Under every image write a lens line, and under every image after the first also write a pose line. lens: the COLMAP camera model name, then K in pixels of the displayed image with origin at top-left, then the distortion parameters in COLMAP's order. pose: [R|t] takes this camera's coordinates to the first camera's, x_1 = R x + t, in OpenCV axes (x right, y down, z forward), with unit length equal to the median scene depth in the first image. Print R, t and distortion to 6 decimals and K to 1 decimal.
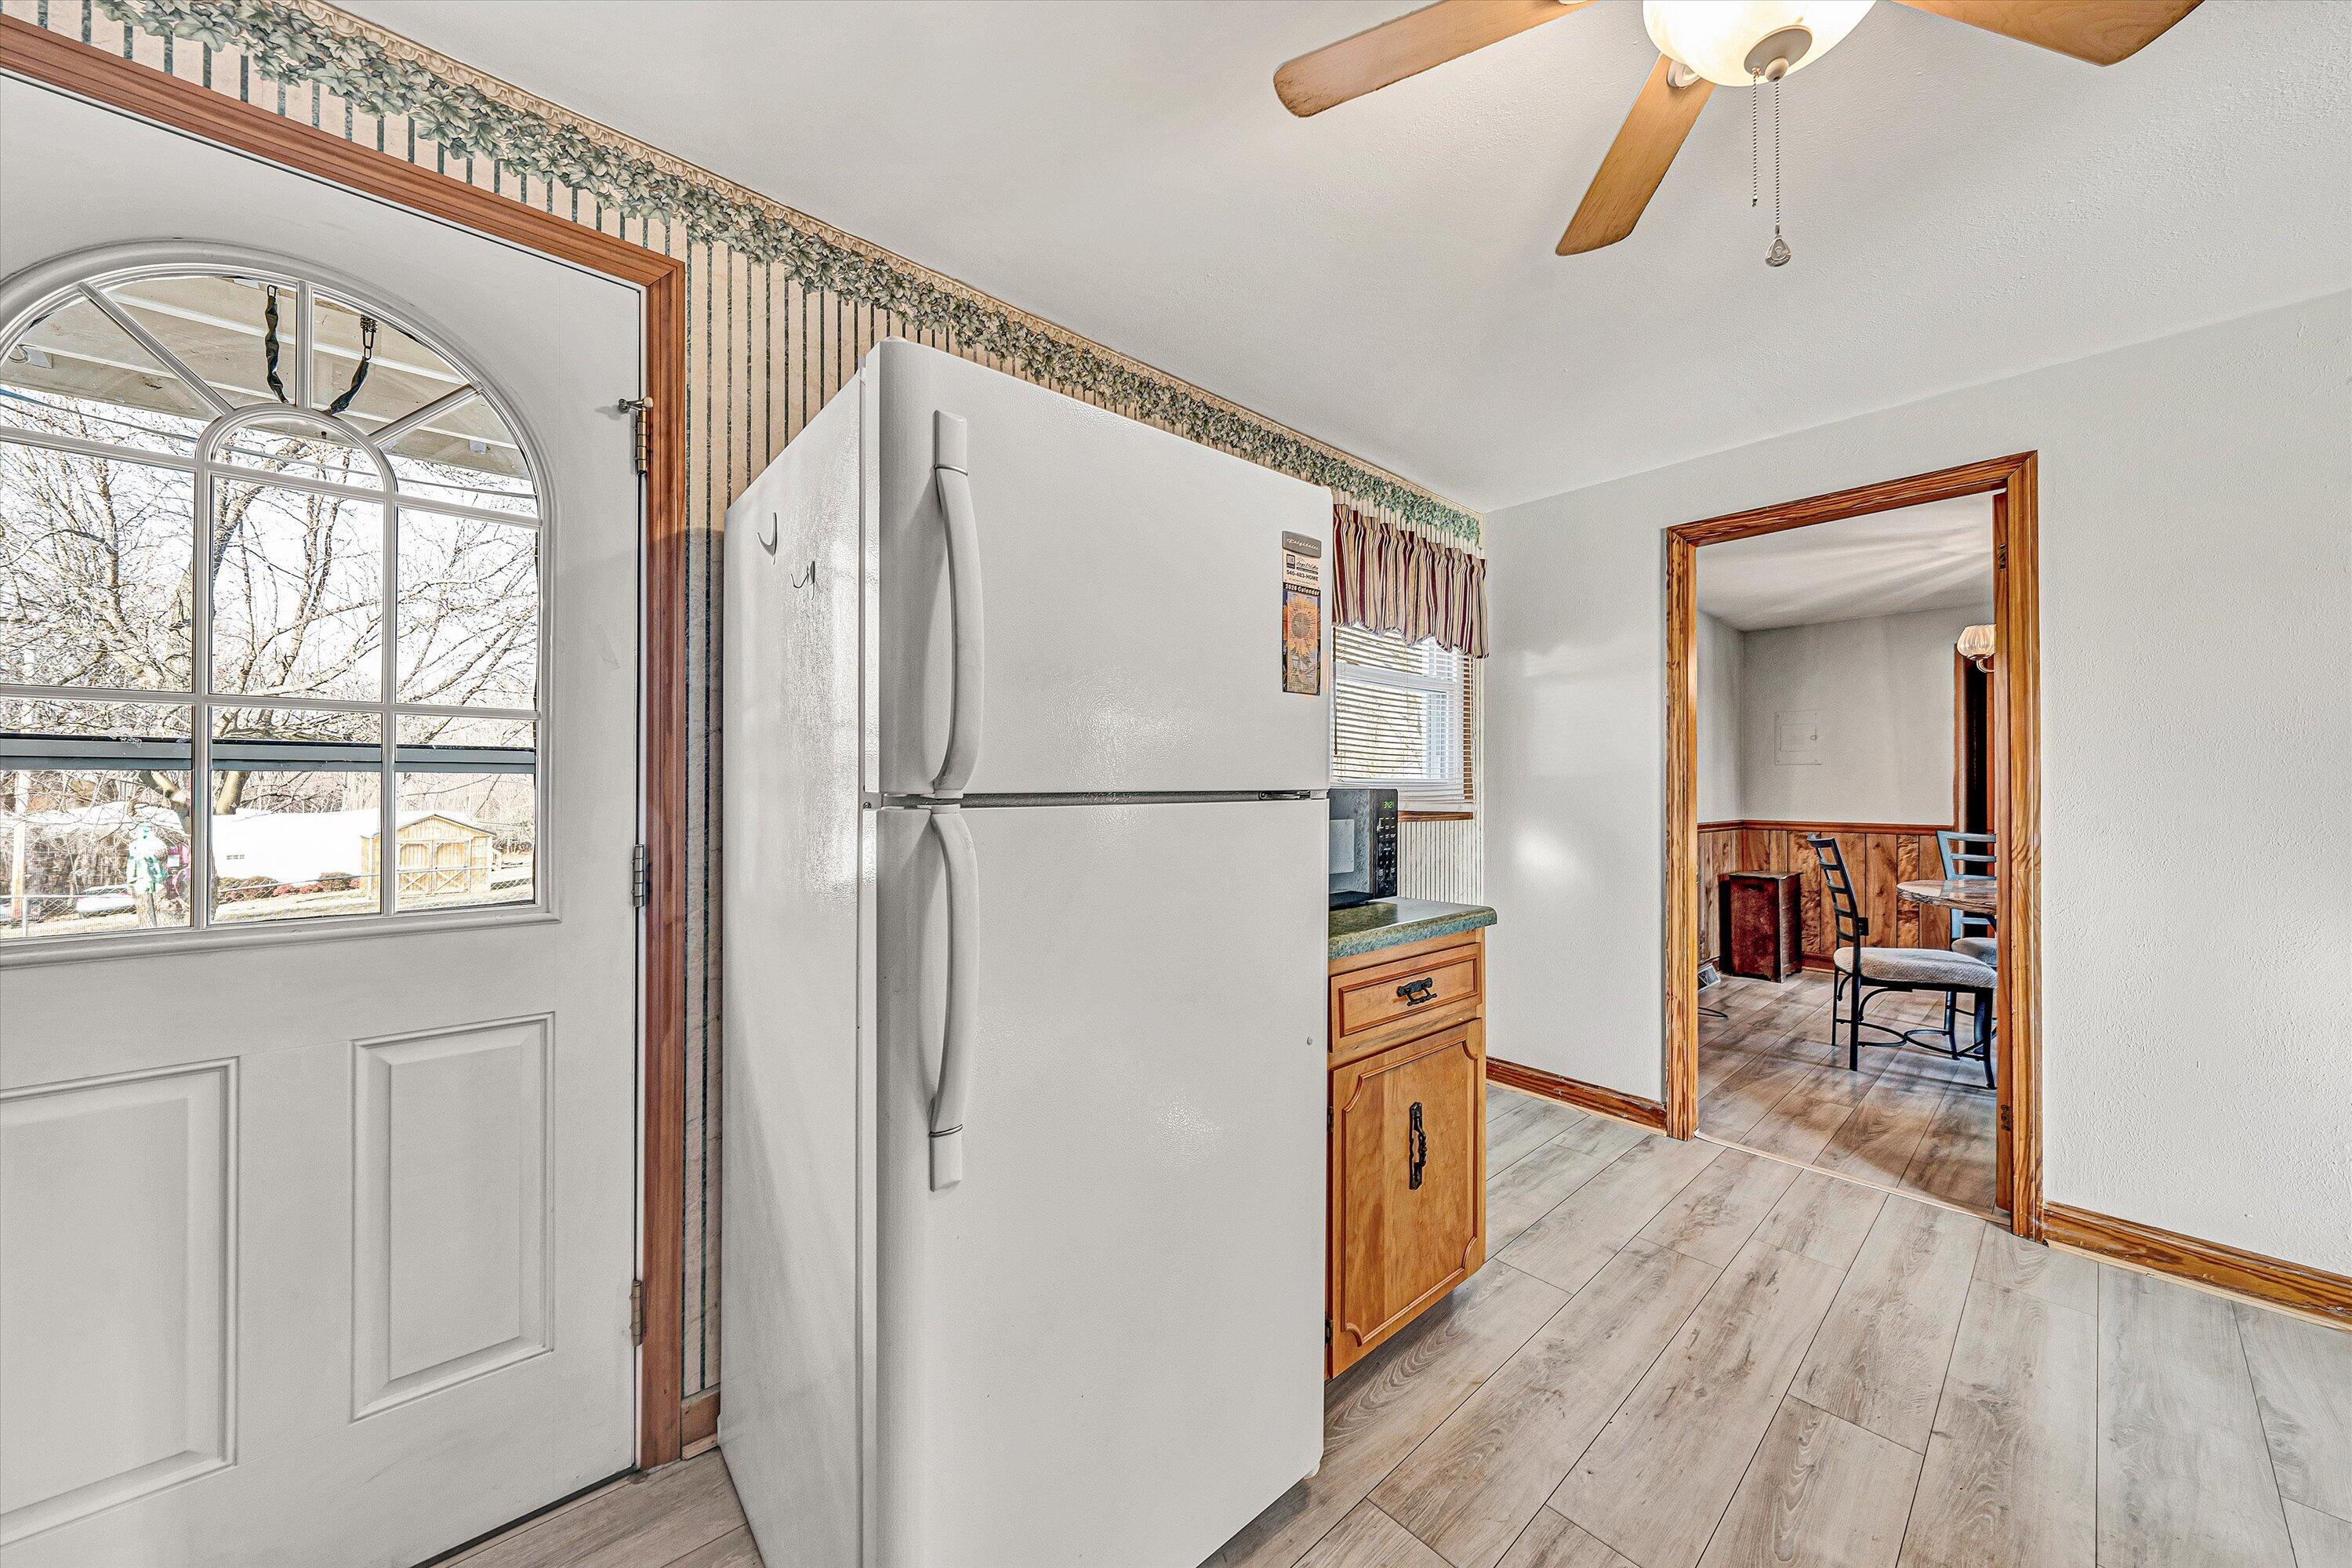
lens RADIAL K [[828.7, 0, 1185.2], [0, 828.7, 782.3], [0, 0, 1]] dist [-0.000083, -0.000105]
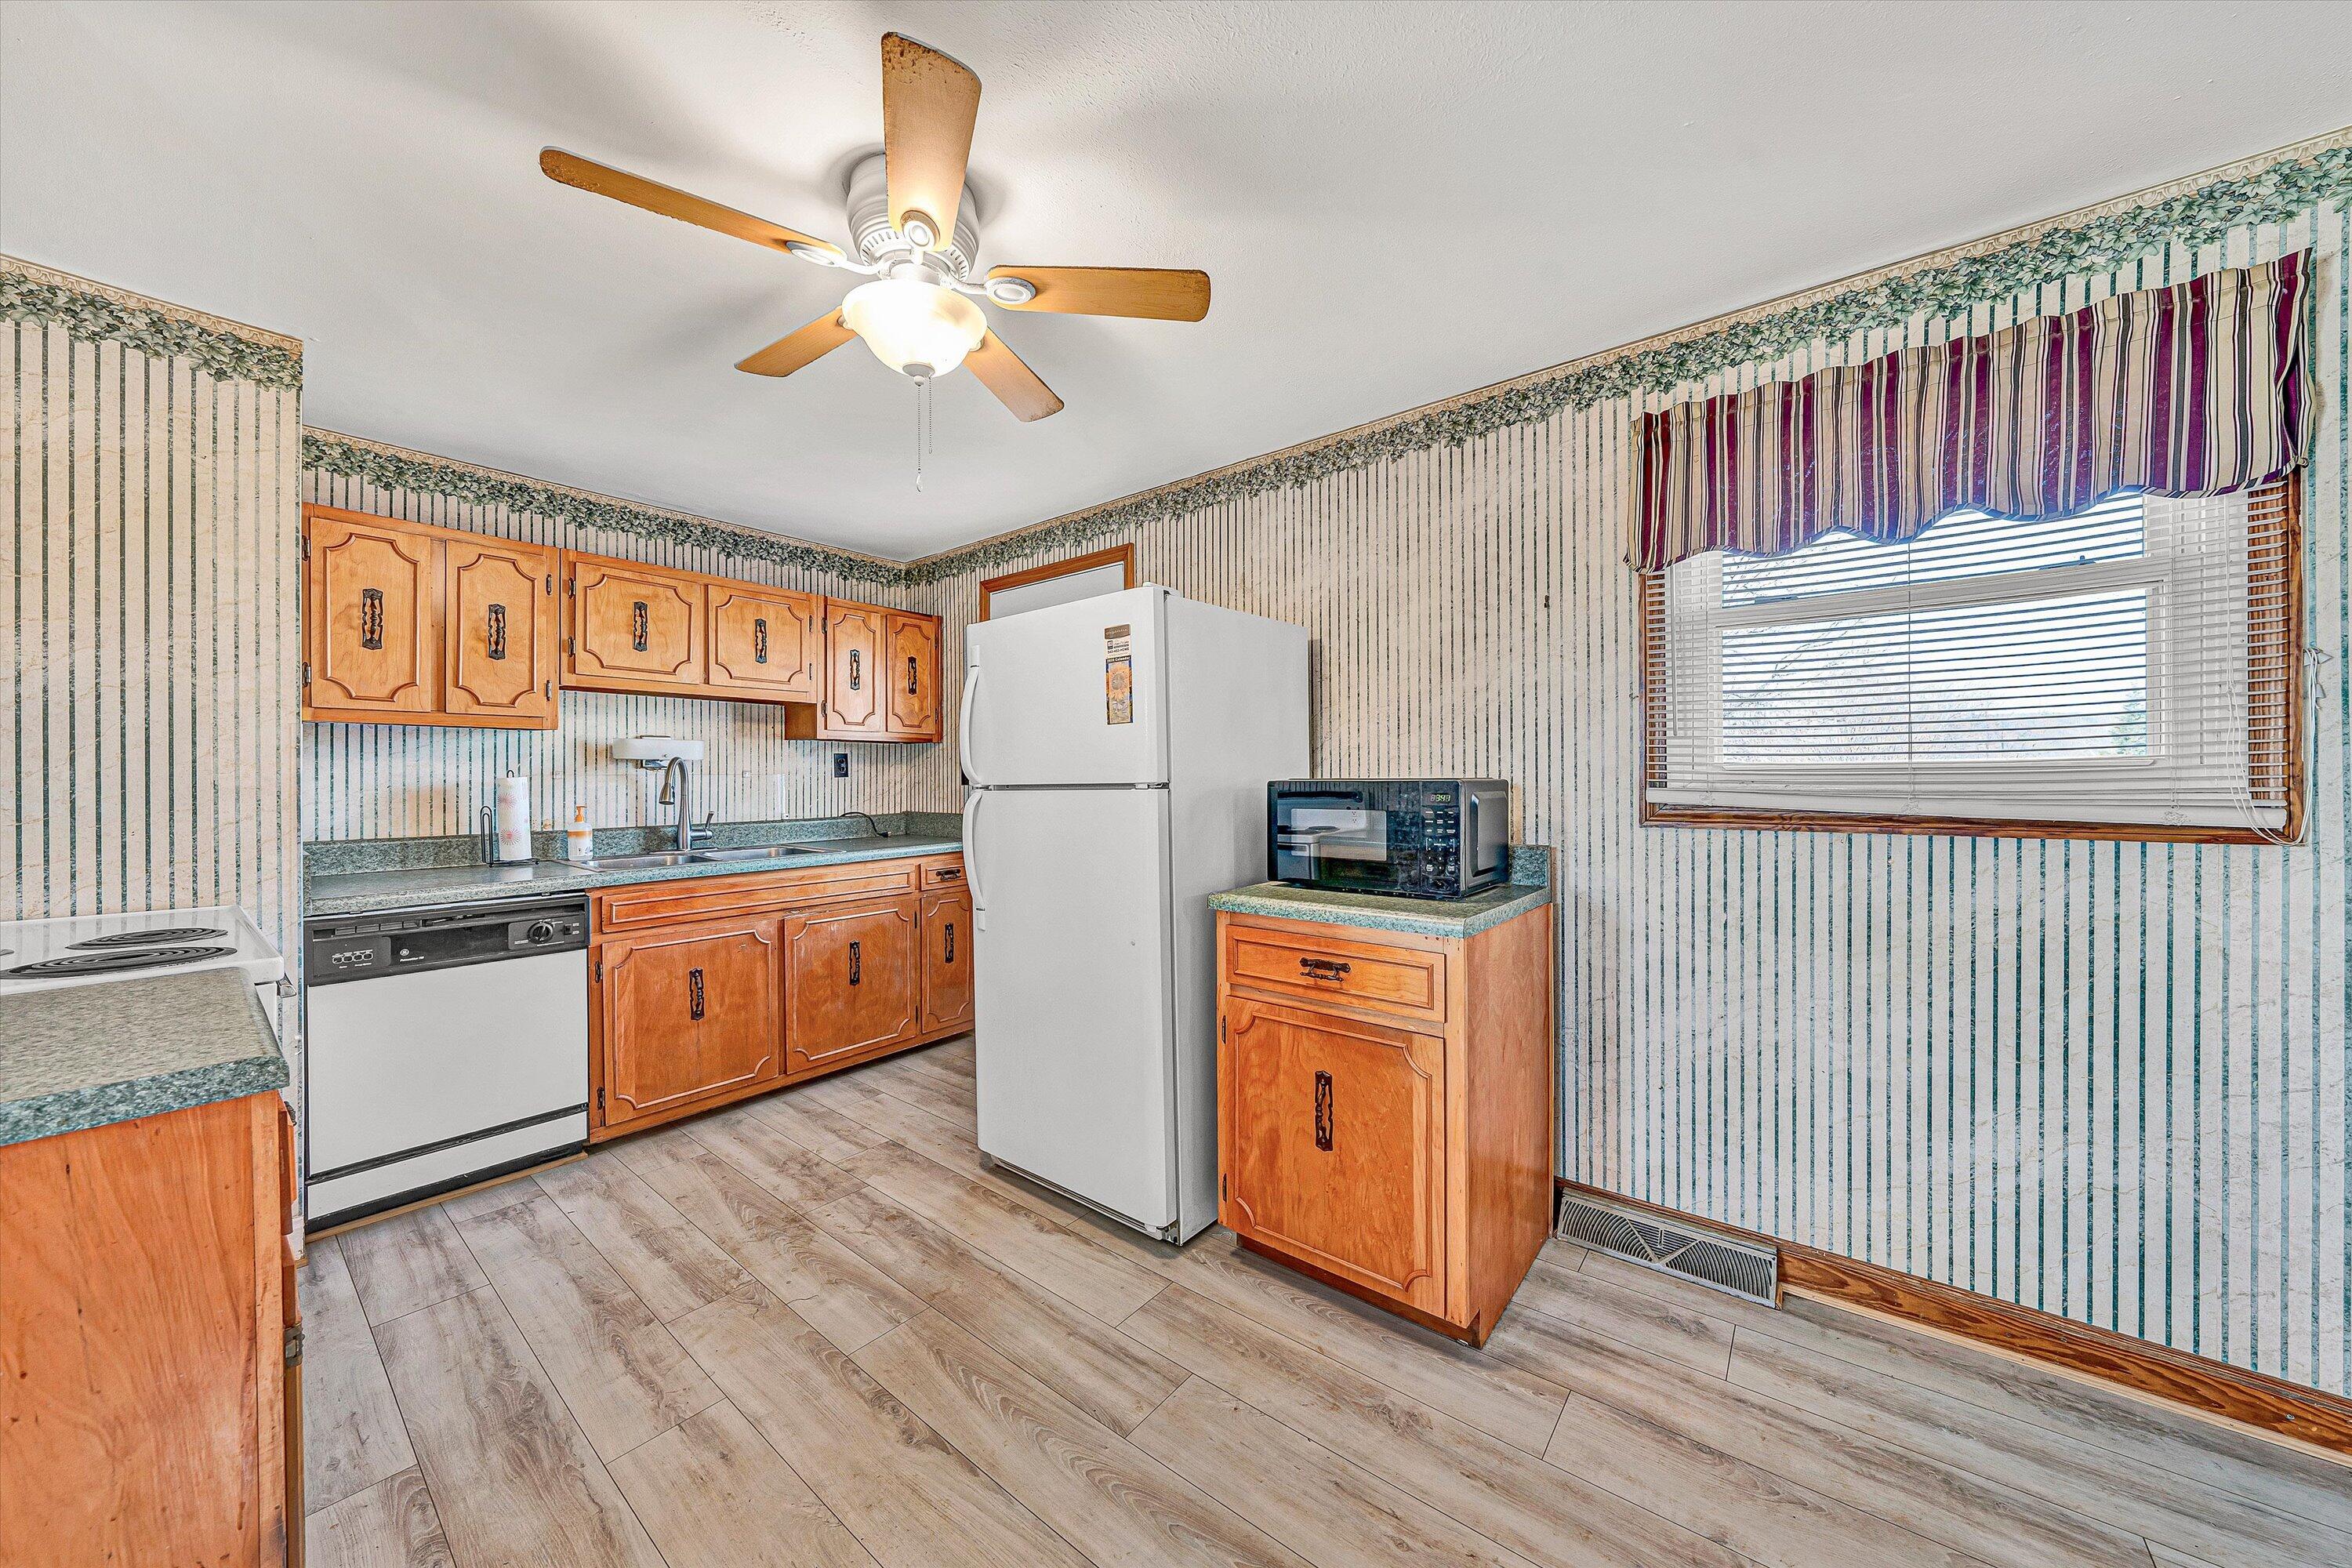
lens RADIAL K [[828.7, 0, 1185.2], [0, 828.7, 782.3], [0, 0, 1]] dist [-0.000083, -0.000105]
pose [[0.162669, -0.002848, -0.986677, 0.968860], [0.012895, 0.999917, -0.000760, 0.005406], [0.986596, -0.012599, 0.162692, 0.477436]]
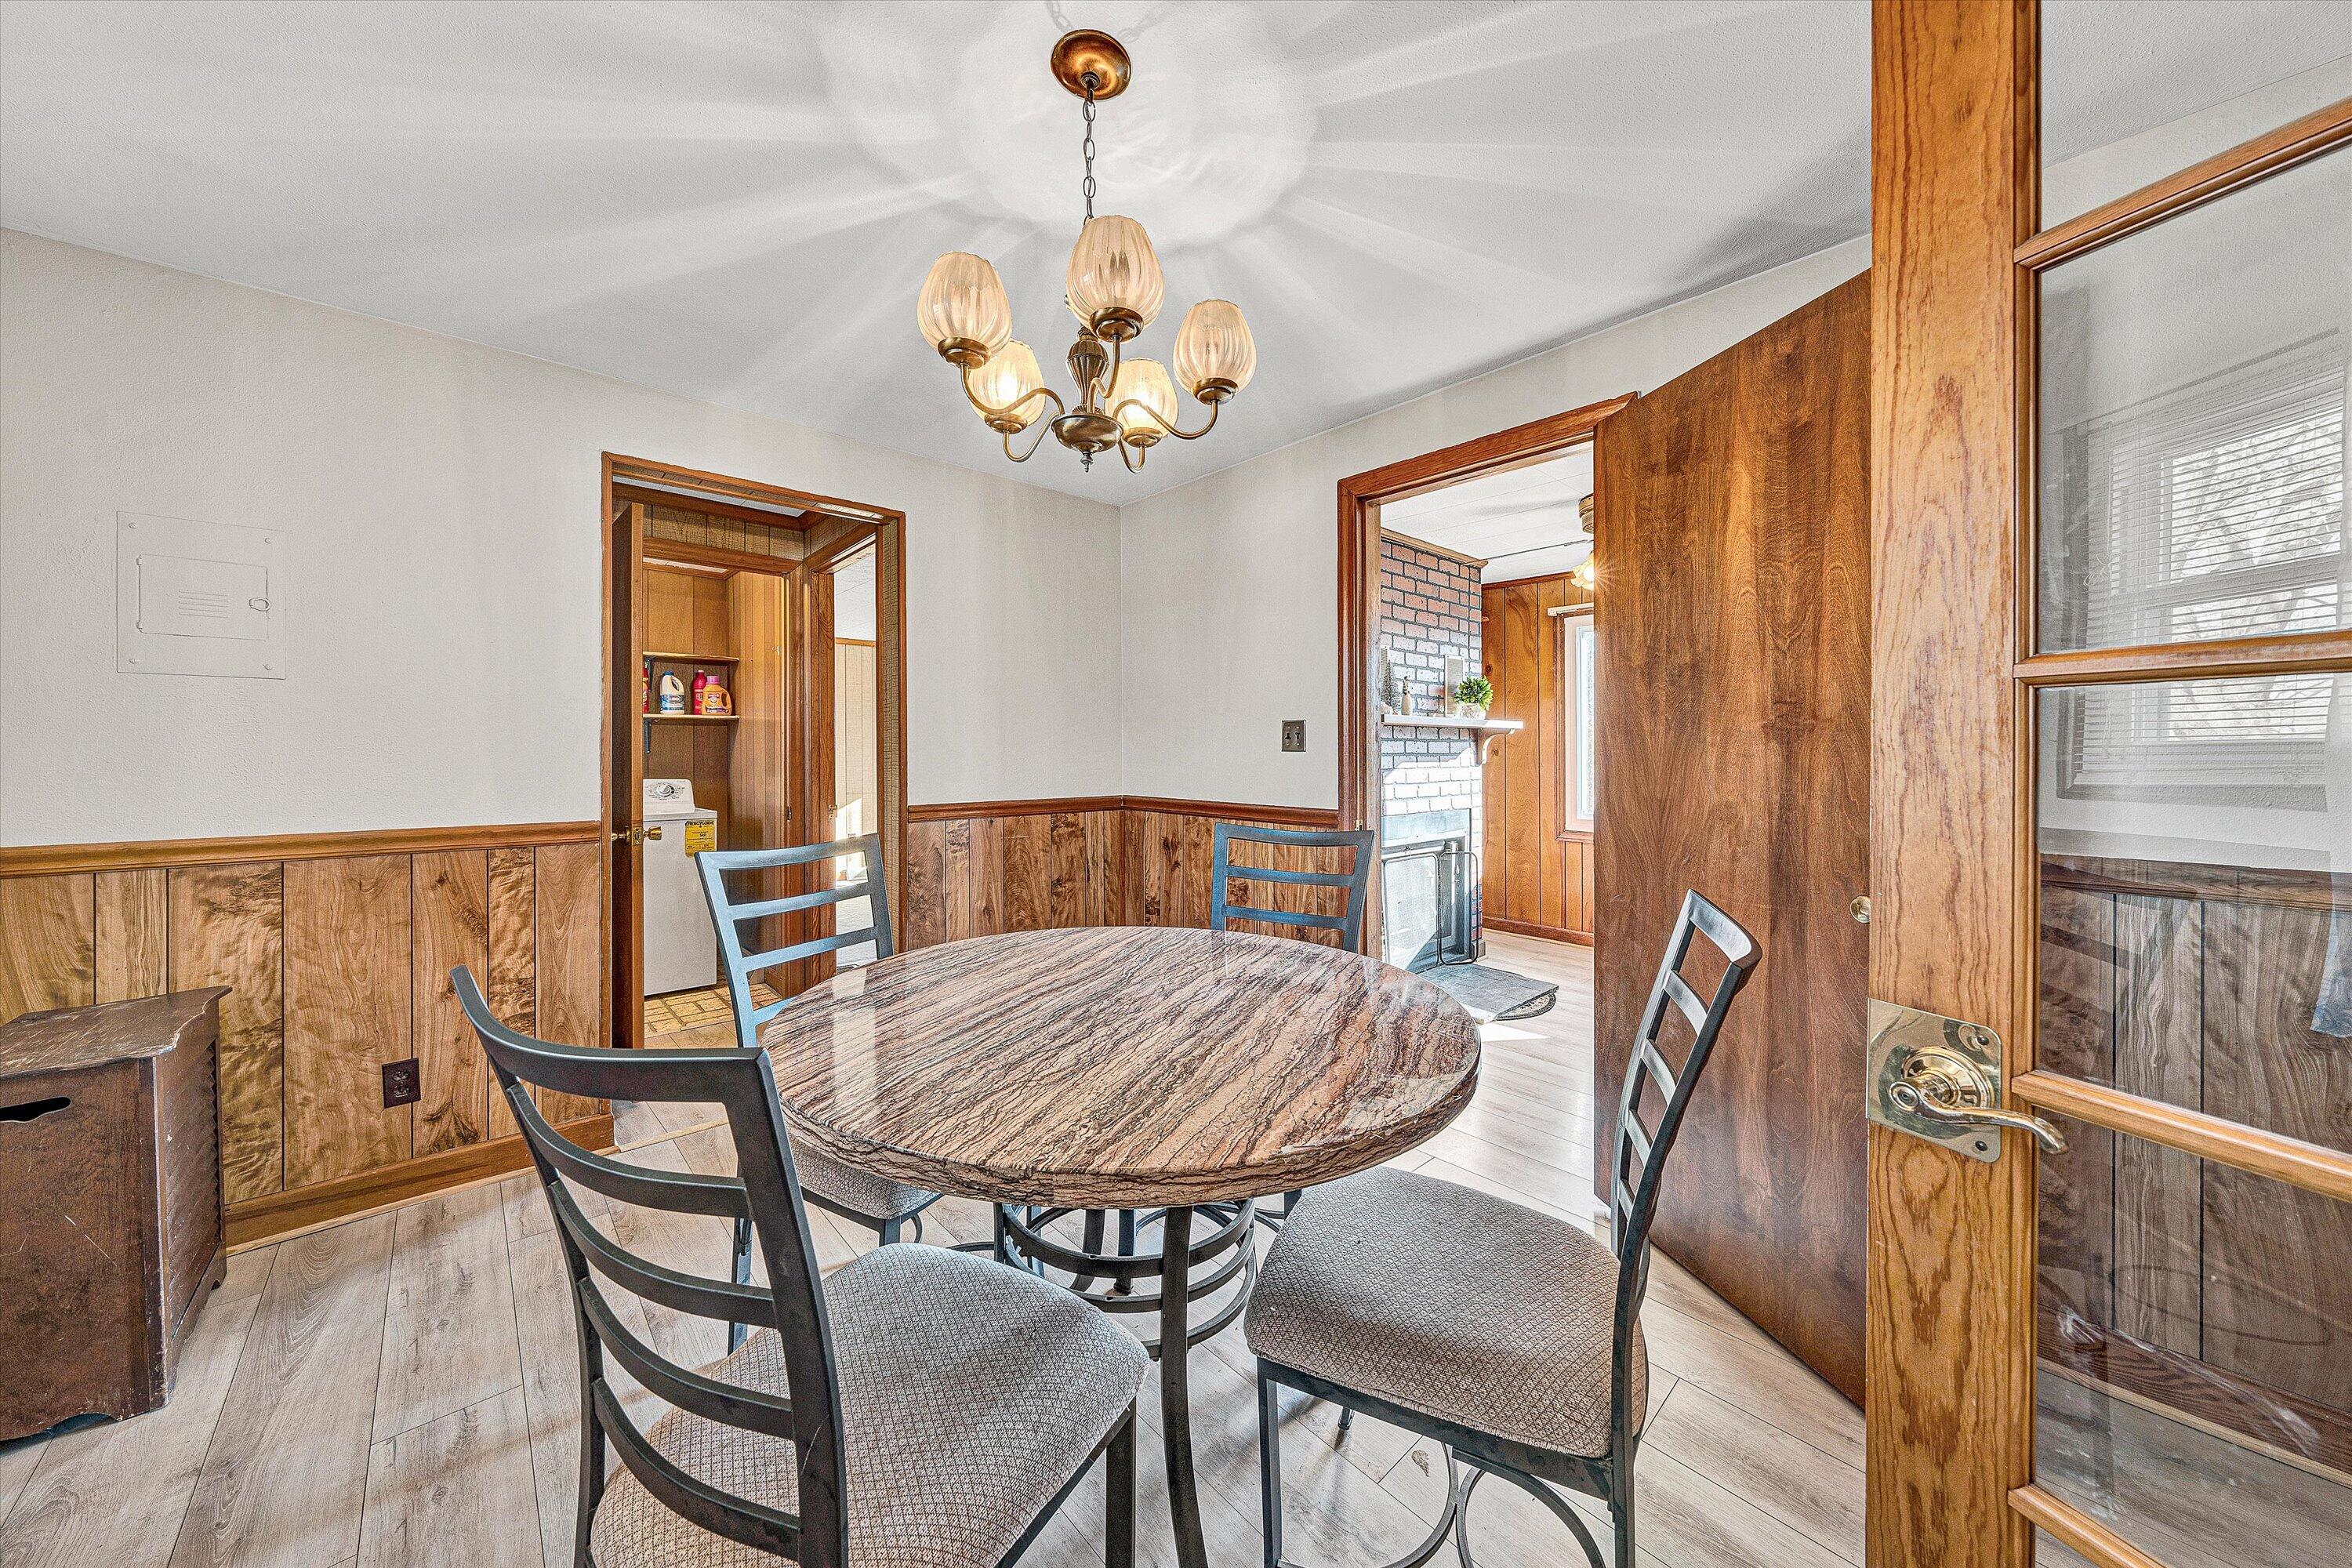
lens RADIAL K [[820.5, 0, 1173.1], [0, 820.5, 753.6], [0, 0, 1]] dist [-0.000564, -0.000078]
pose [[0.015873, -0.007492, 0.999846, 1.004874], [-0.008519, 0.999935, 0.007628, 0.013172], [-0.999838, -0.008639, 0.015808, 1.471997]]
